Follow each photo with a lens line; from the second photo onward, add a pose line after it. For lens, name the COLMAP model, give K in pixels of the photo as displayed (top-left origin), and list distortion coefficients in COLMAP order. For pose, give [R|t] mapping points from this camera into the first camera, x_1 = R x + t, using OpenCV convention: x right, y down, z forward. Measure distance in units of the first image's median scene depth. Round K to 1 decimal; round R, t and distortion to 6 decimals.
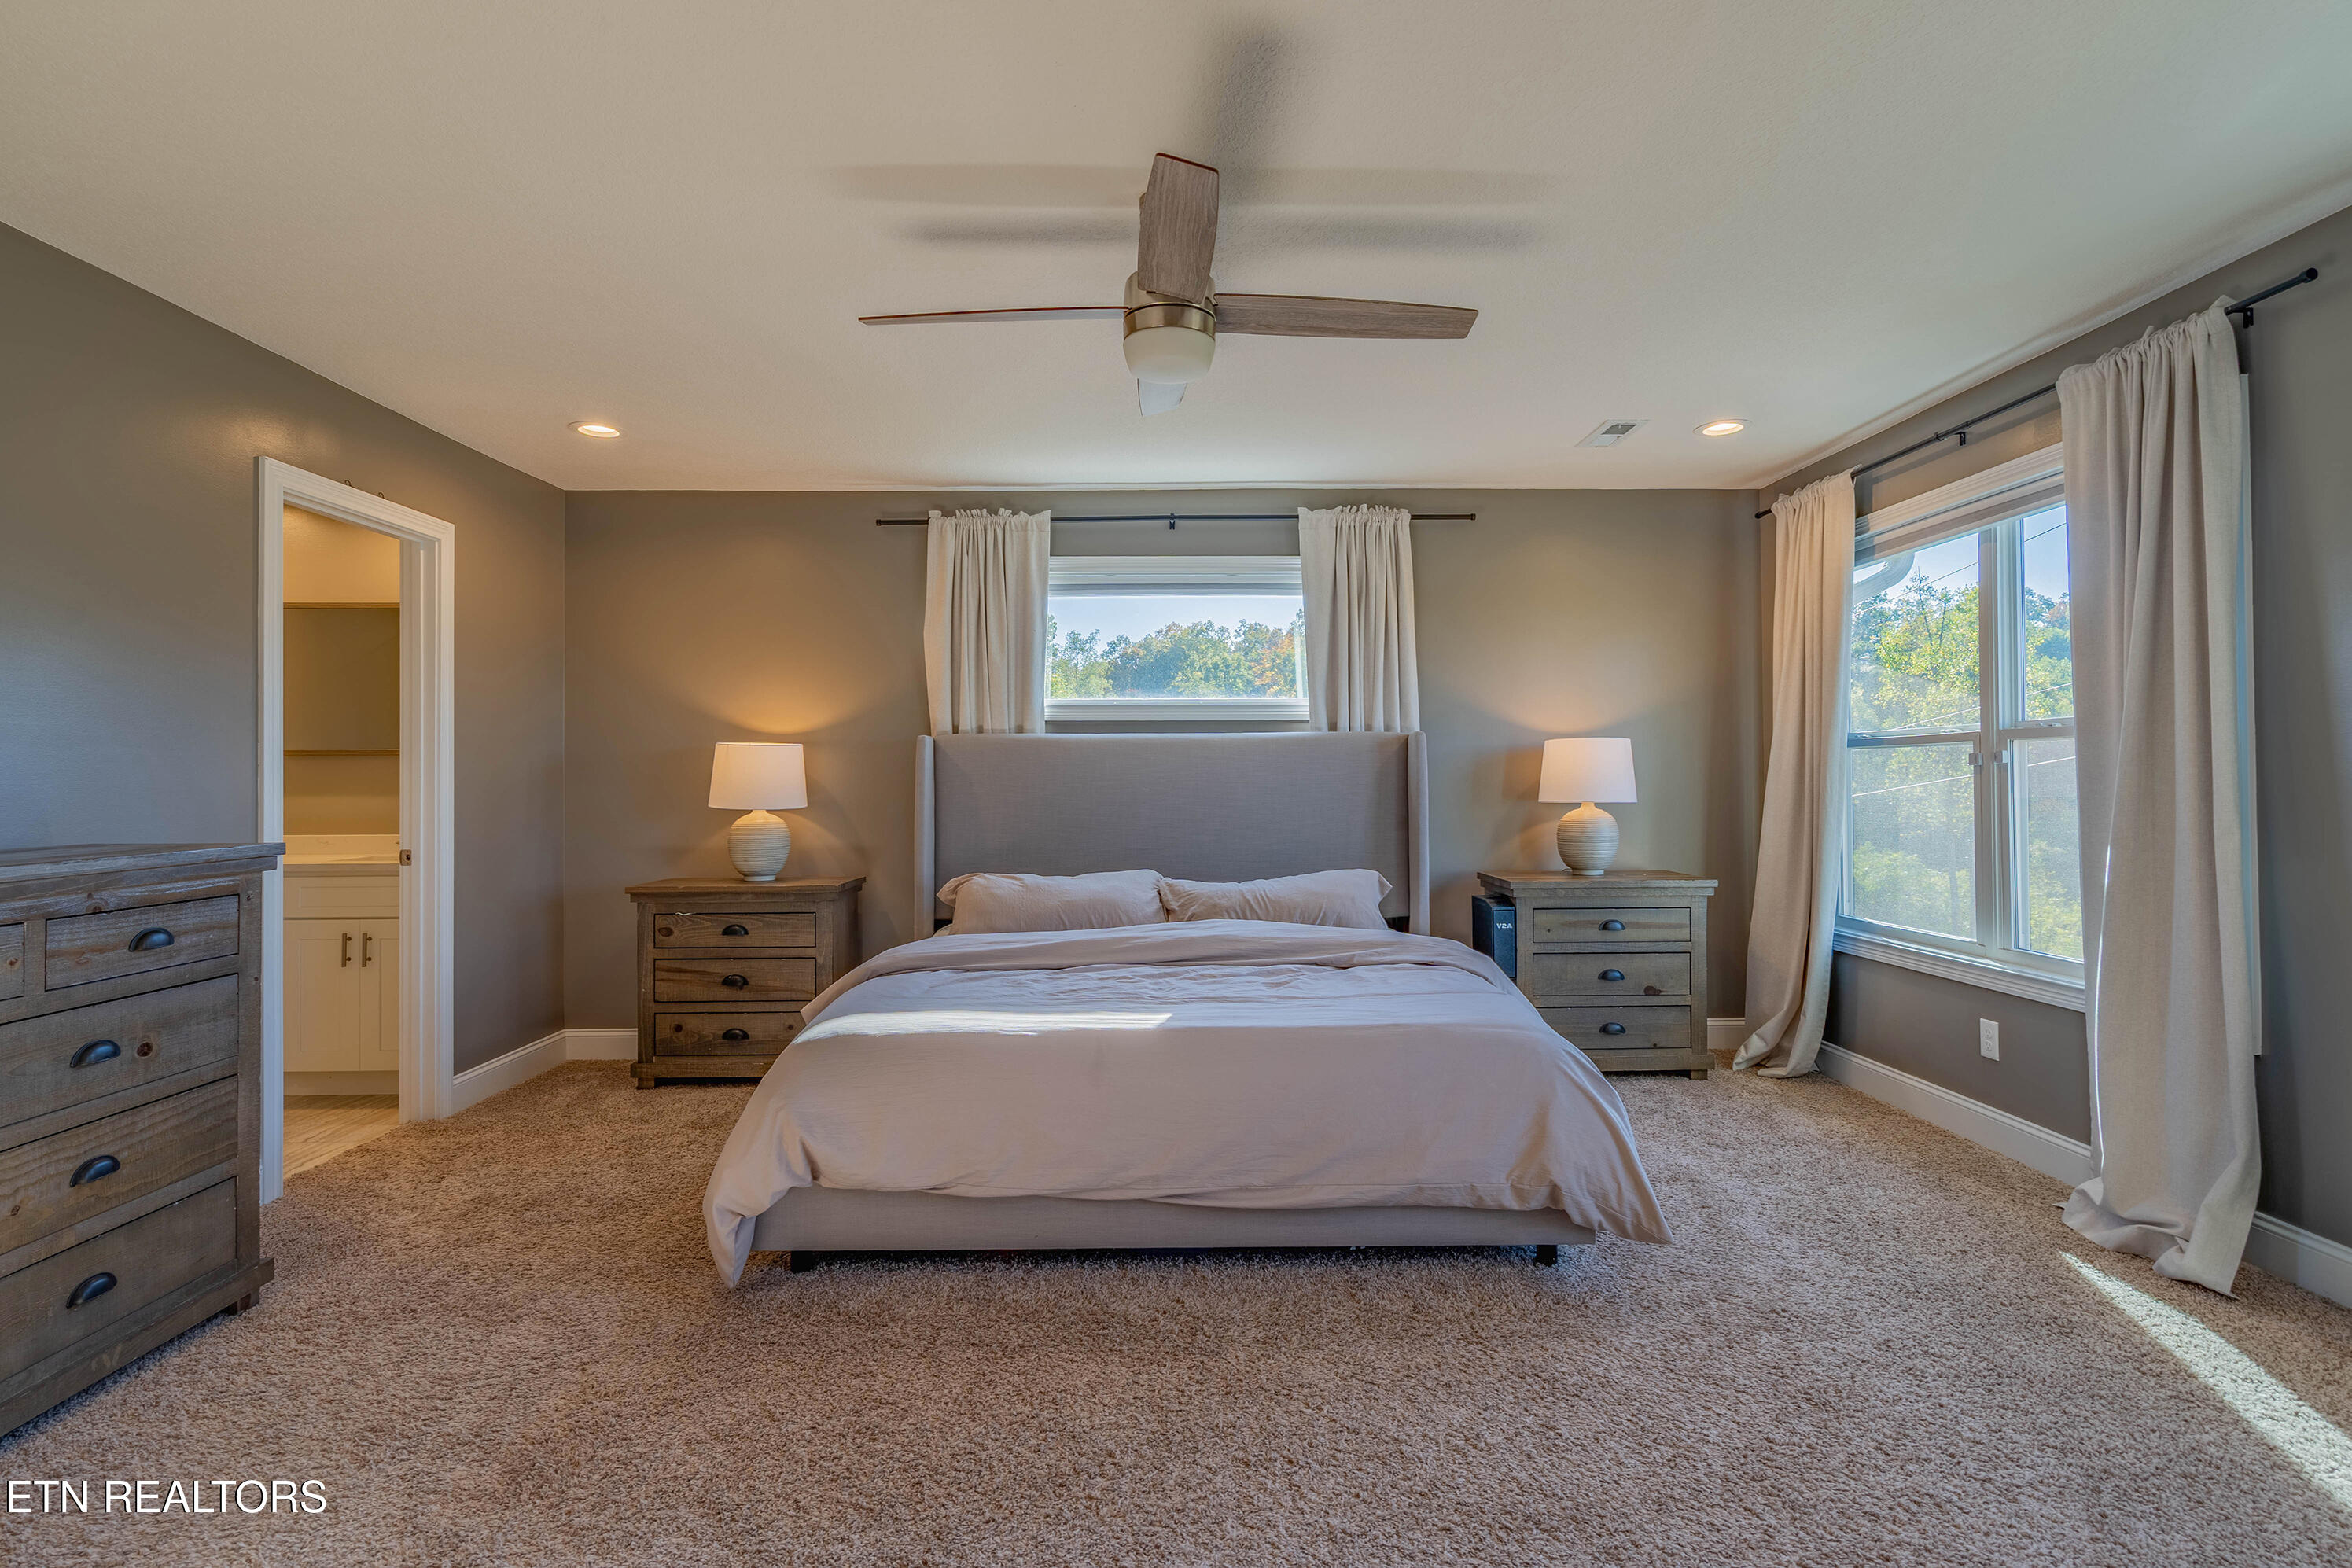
lens RADIAL K [[1119.4, 0, 1174.8], [0, 1119.4, 758.7], [0, 0, 1]] dist [0.001017, 0.000740]
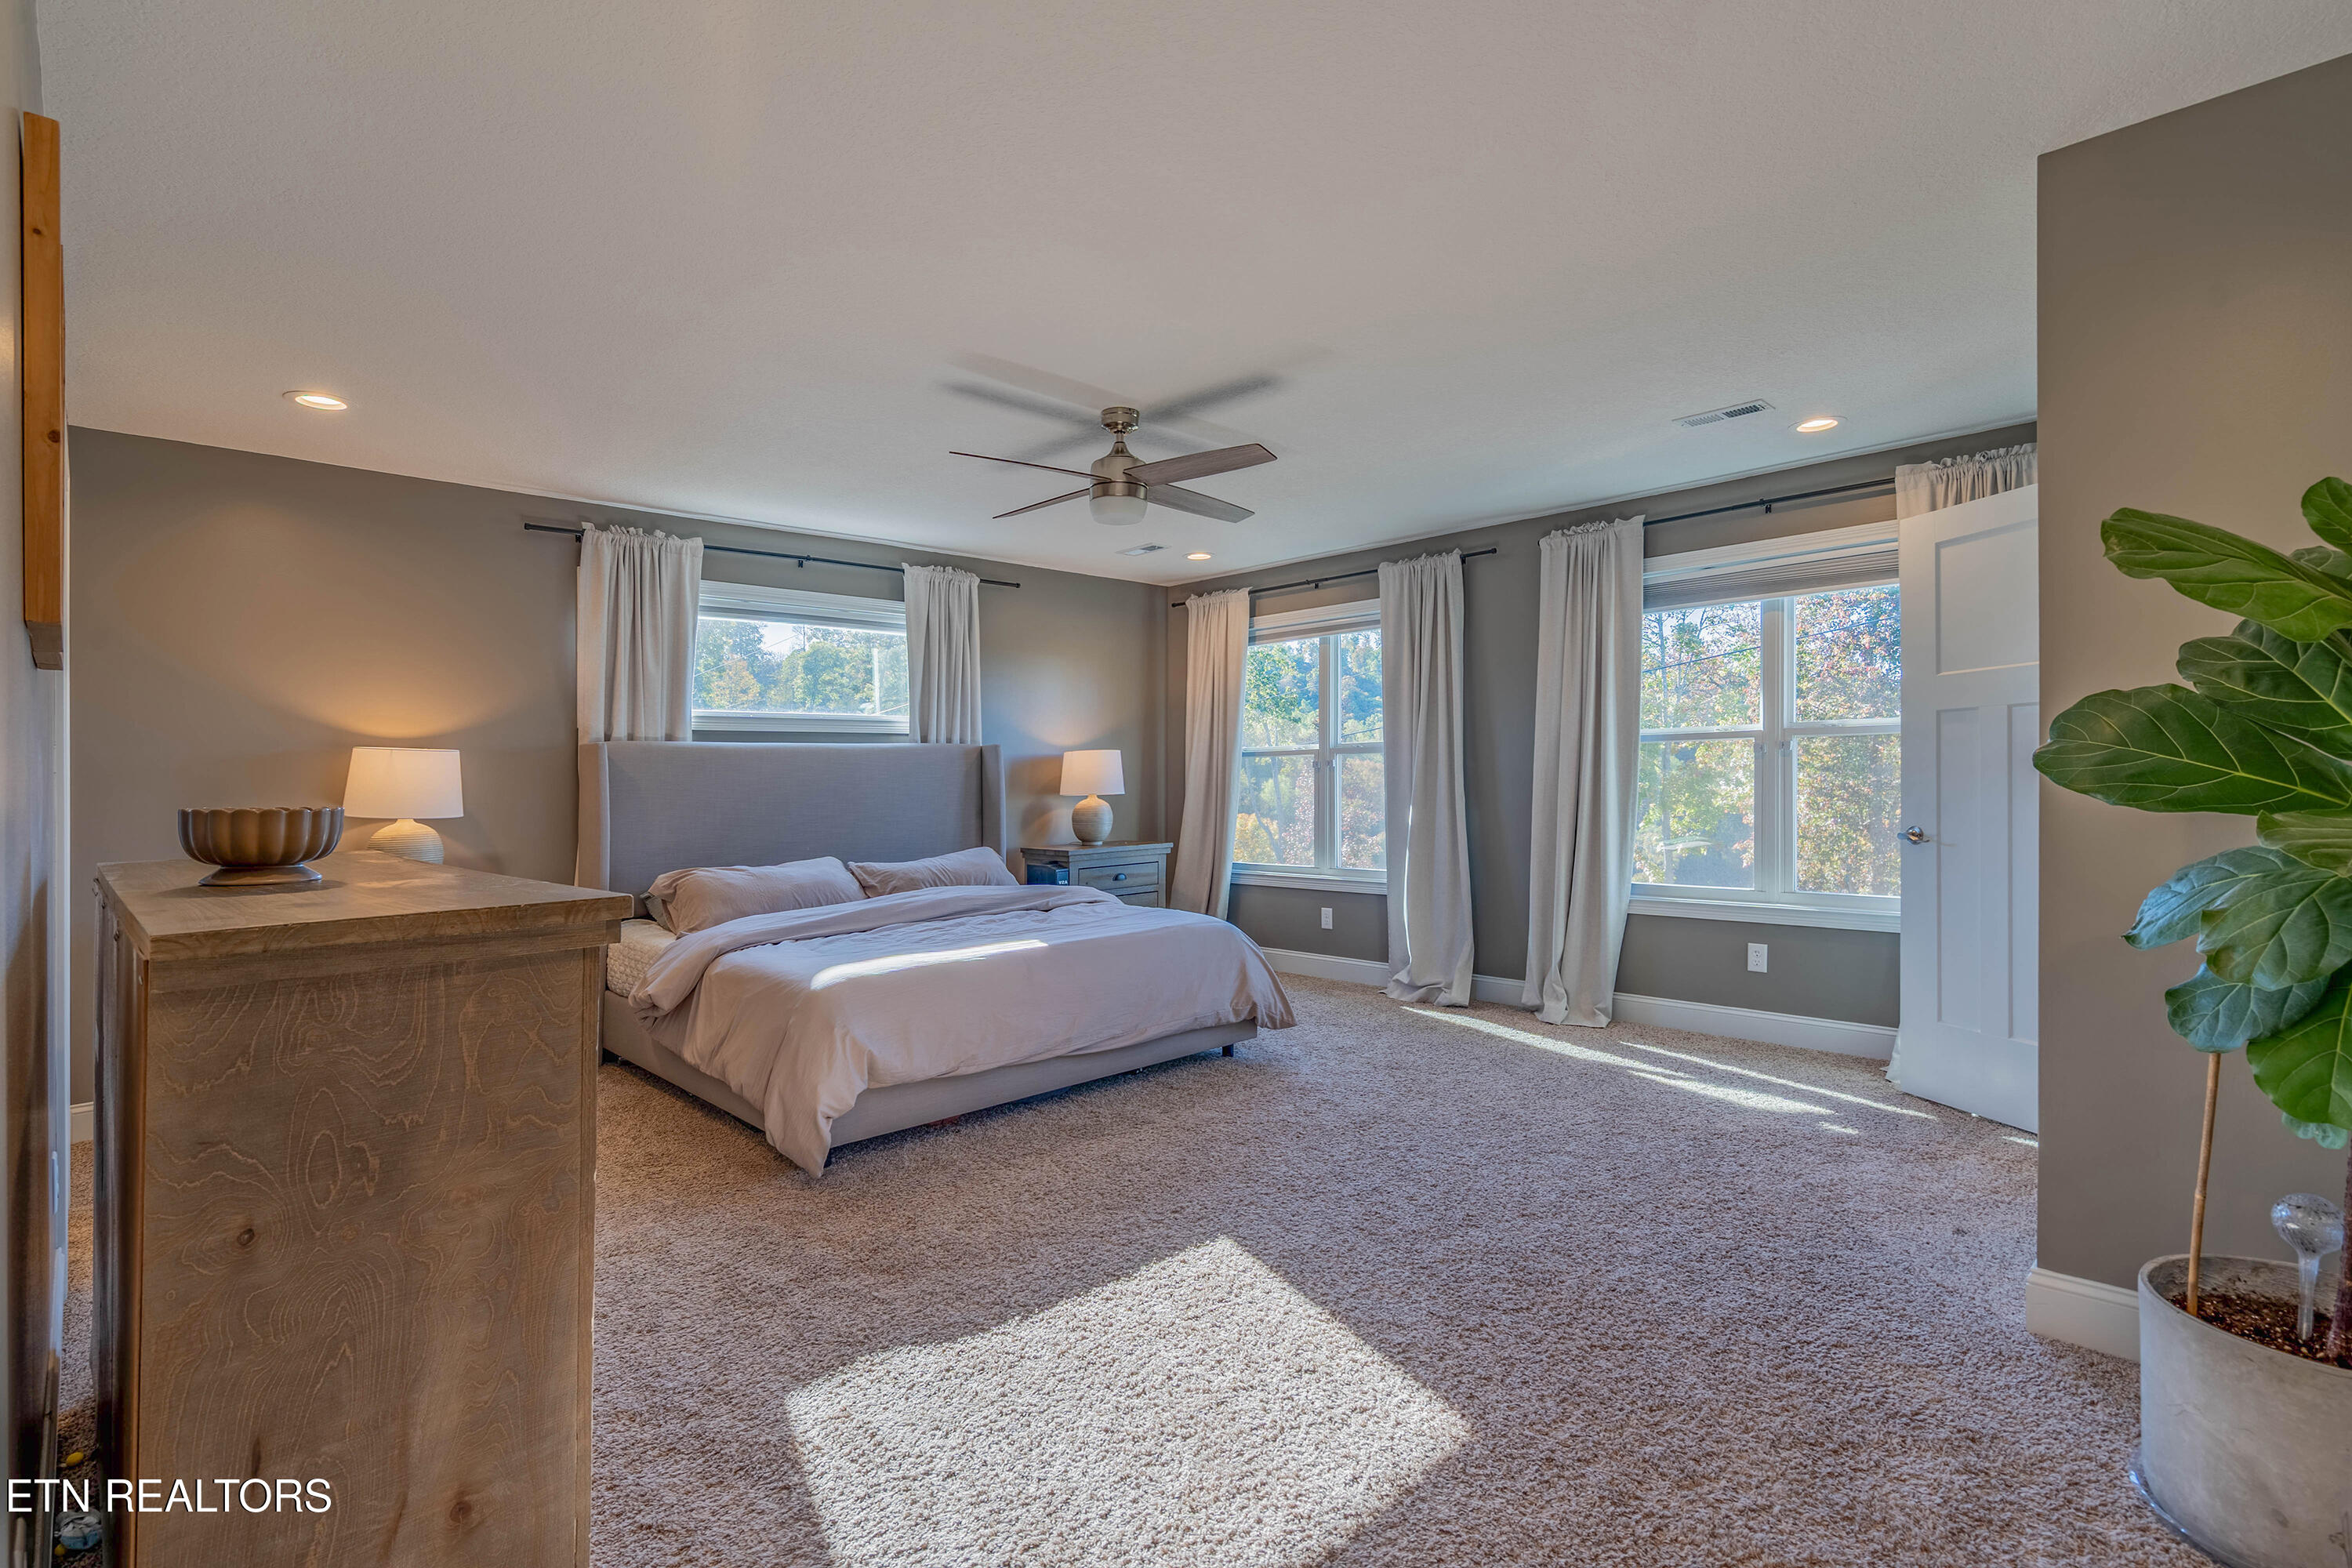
lens RADIAL K [[1106.7, 0, 1153.2], [0, 1106.7, 793.9], [0, 0, 1]] dist [-0.000832, 0.000371]
pose [[0.737884, -0.018474, 0.674675, -0.594440], [0.000782, 0.999648, 0.026517, 0.000120], [-0.674927, -0.019039, 0.737638, -0.114461]]
